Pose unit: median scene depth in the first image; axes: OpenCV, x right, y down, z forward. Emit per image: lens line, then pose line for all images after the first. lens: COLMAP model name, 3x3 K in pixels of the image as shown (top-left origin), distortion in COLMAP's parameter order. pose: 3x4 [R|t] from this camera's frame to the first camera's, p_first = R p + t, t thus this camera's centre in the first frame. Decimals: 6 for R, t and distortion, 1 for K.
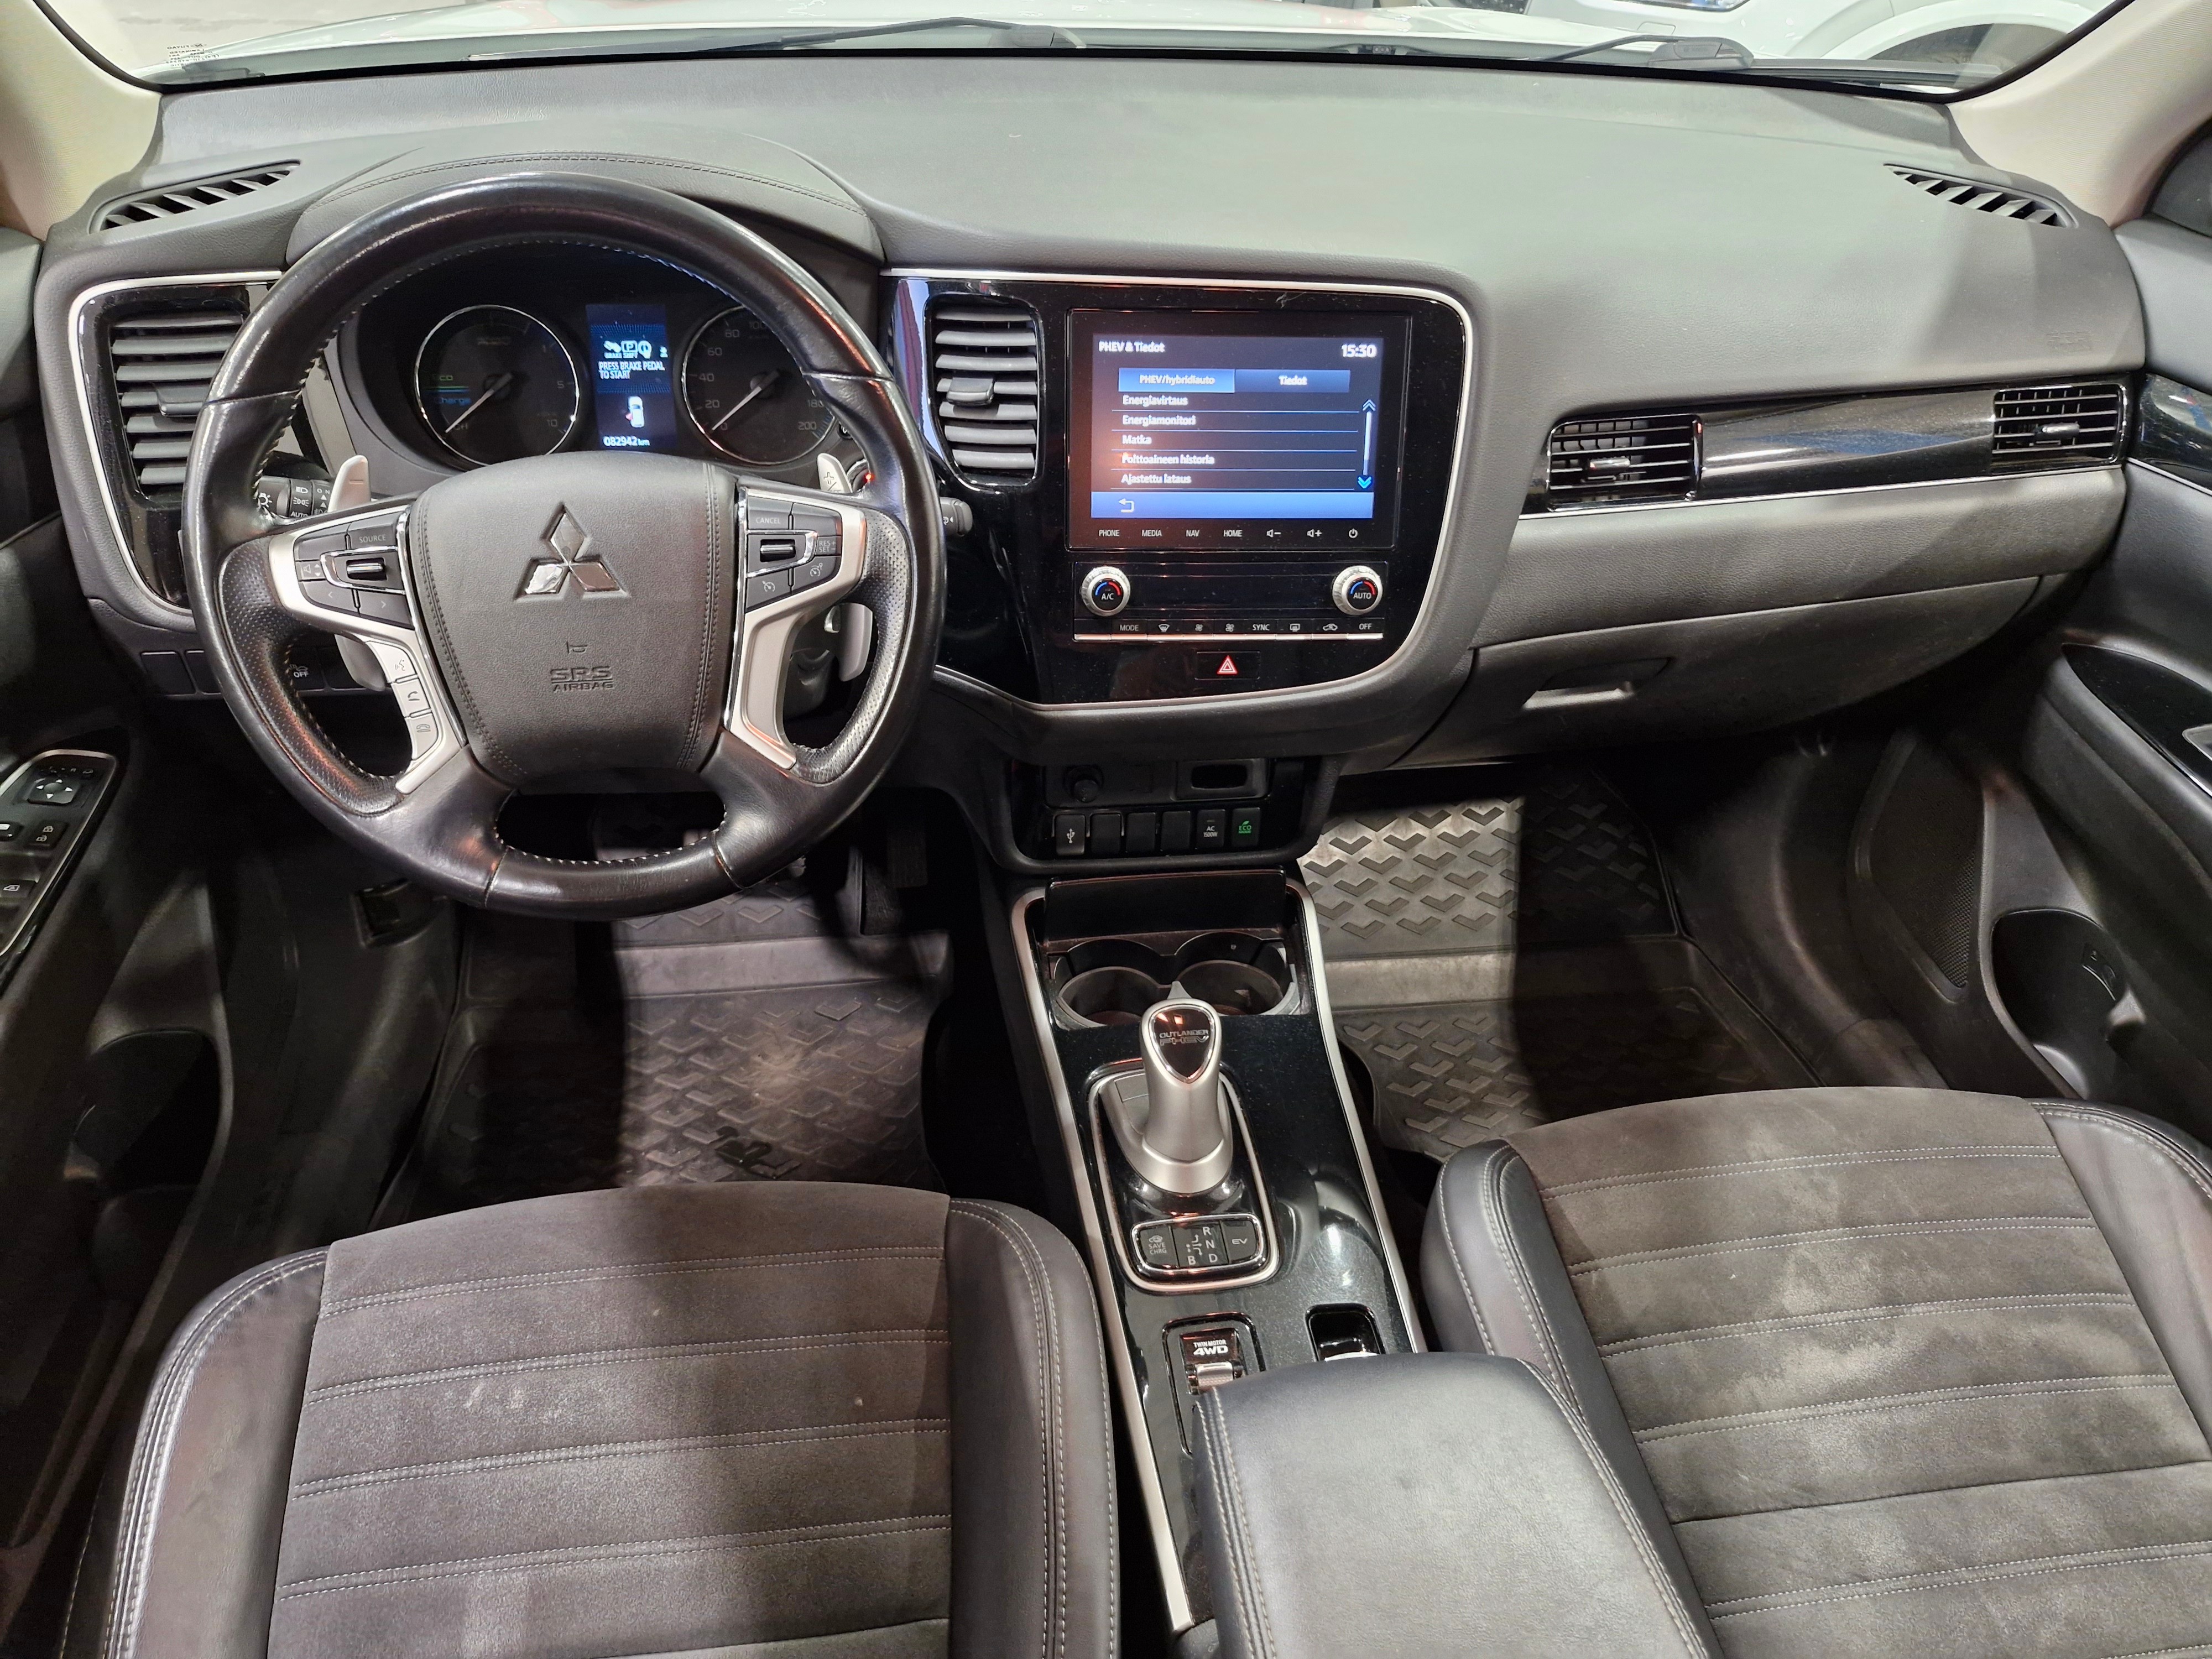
lens RADIAL K [[1504.9, 0, 1098.8], [0, 1504.9, 842.1], [0, 0, 1]] dist [0.114638, -0.140367]
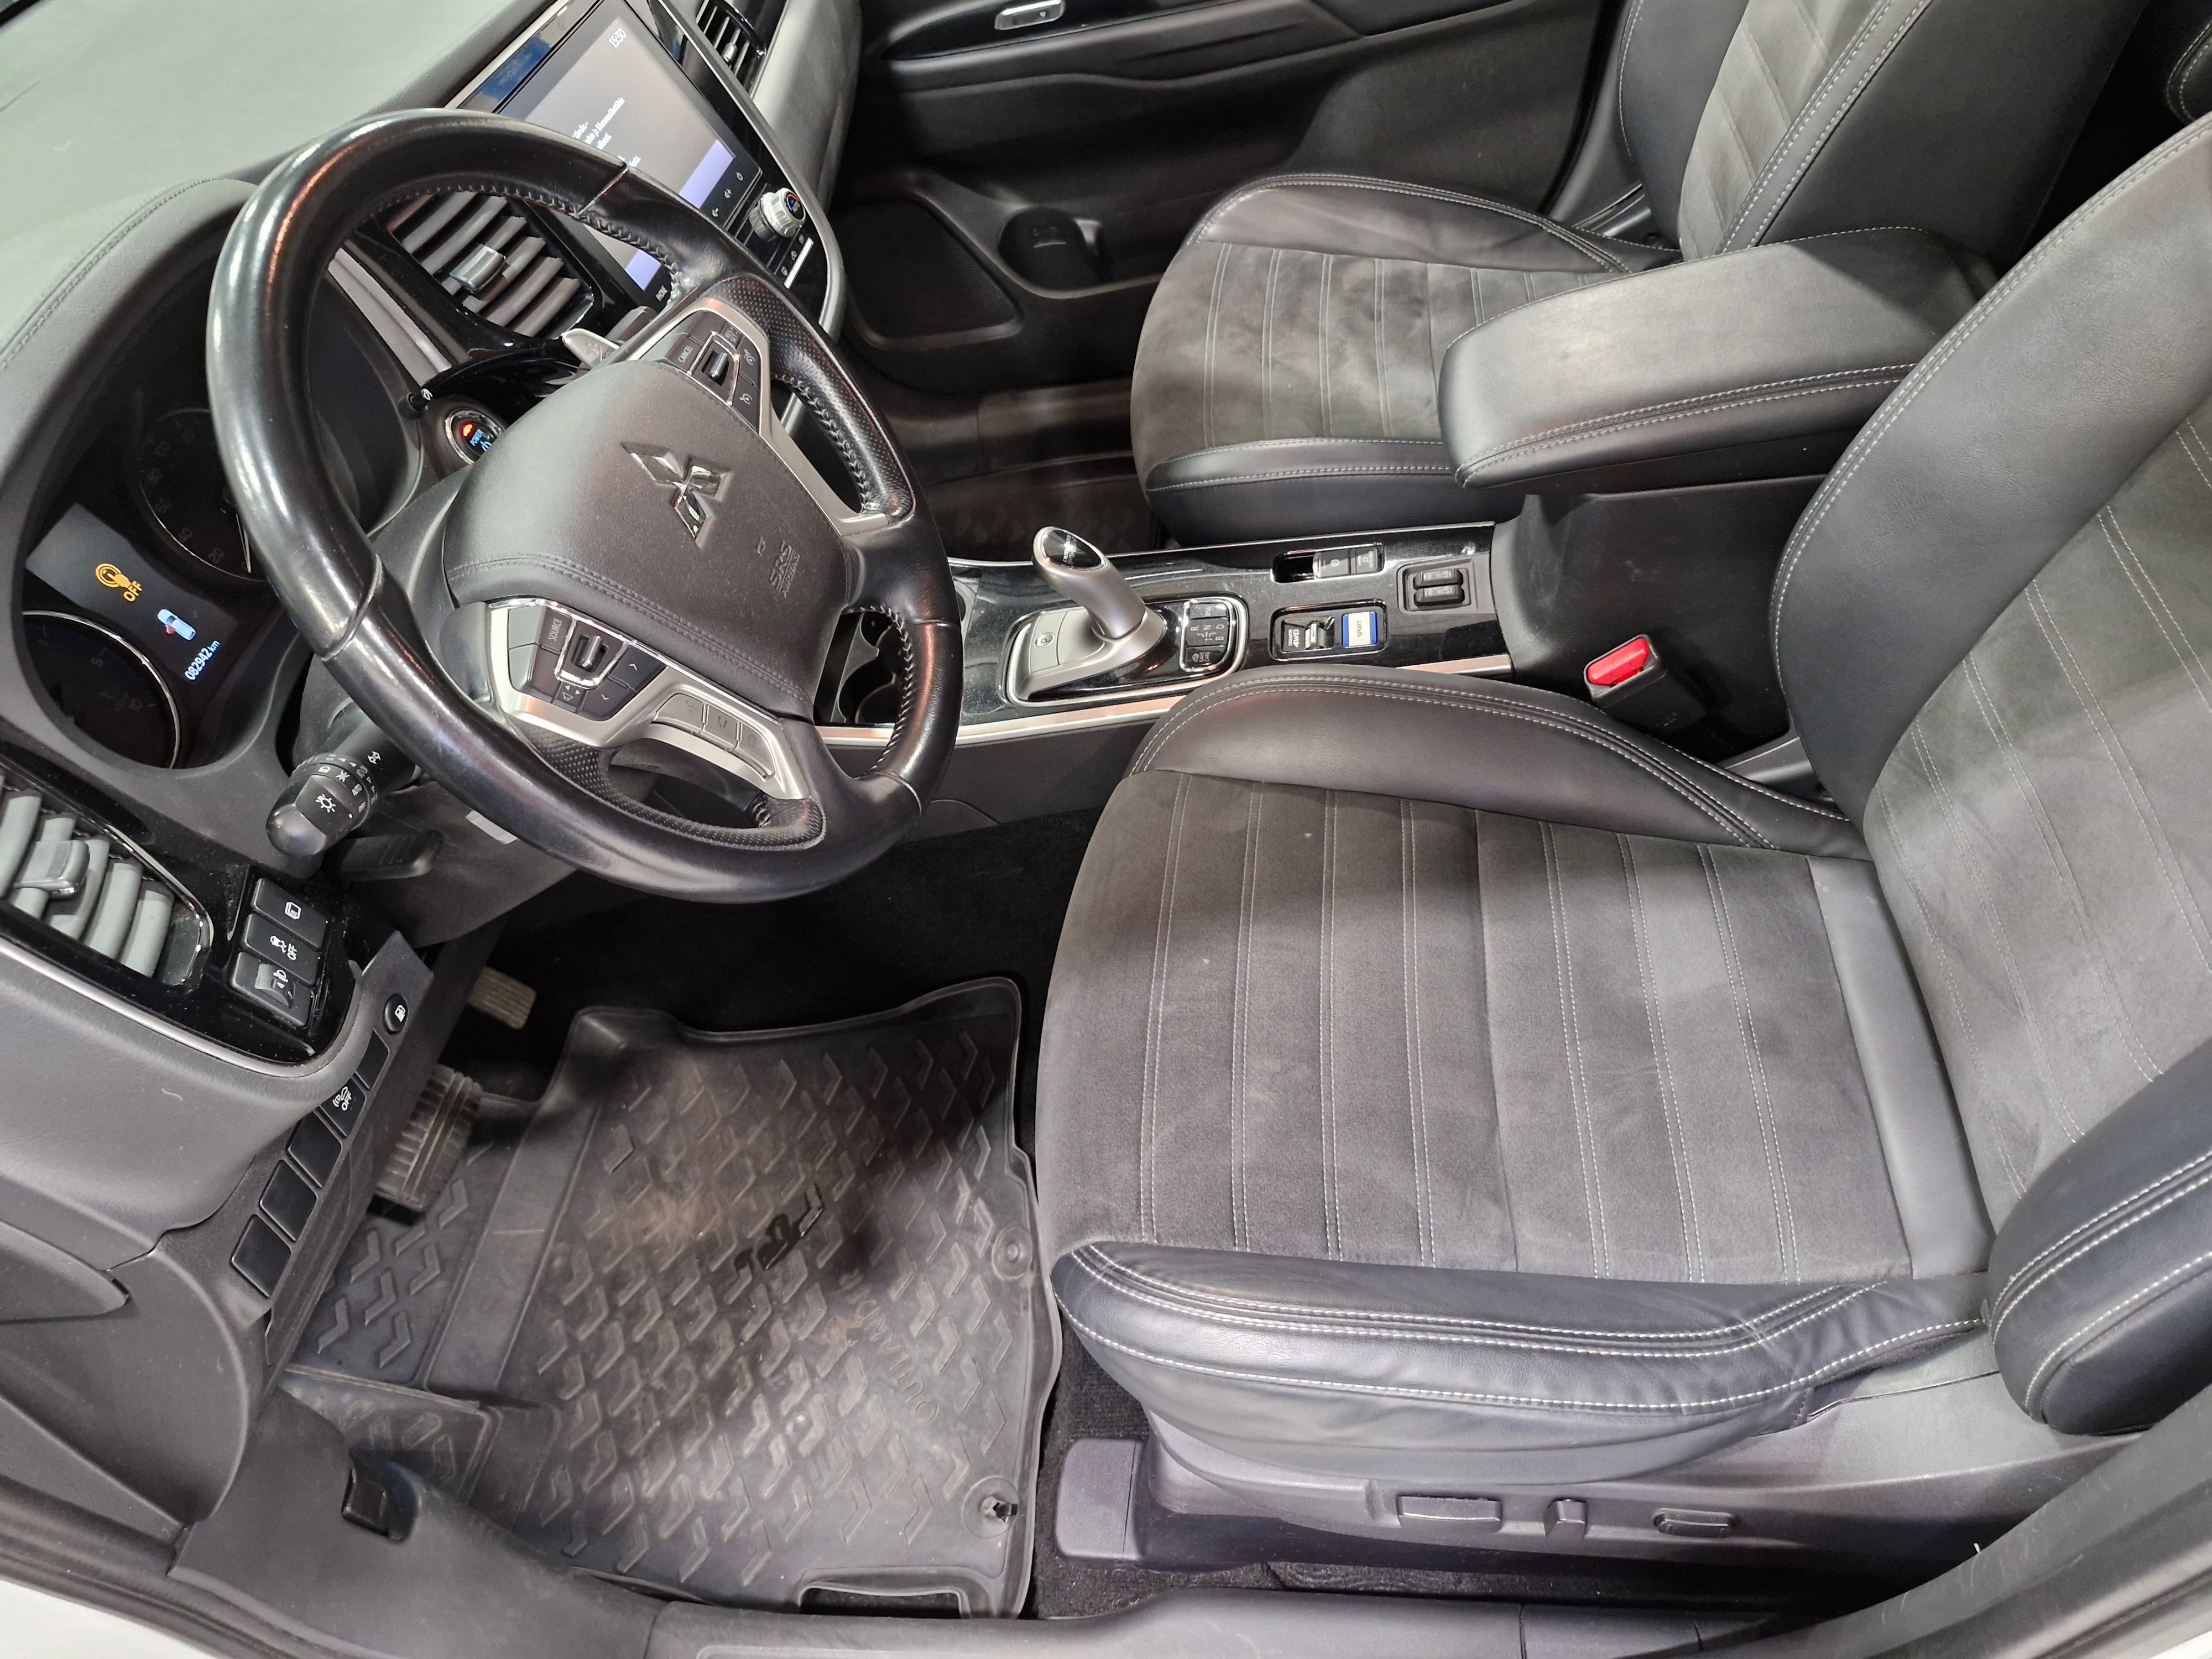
lens RADIAL K [[1513.4, 0, 1070.9], [0, 1513.4, 842.5], [0, 0, 1]] dist [0.117539, -0.164763]
pose [[0.227174, -0.769669, 0.596659, -0.754765], [0.757586, 0.524651, 0.388336, -0.189623], [-0.611928, 0.363801, 0.702277, 0.237451]]
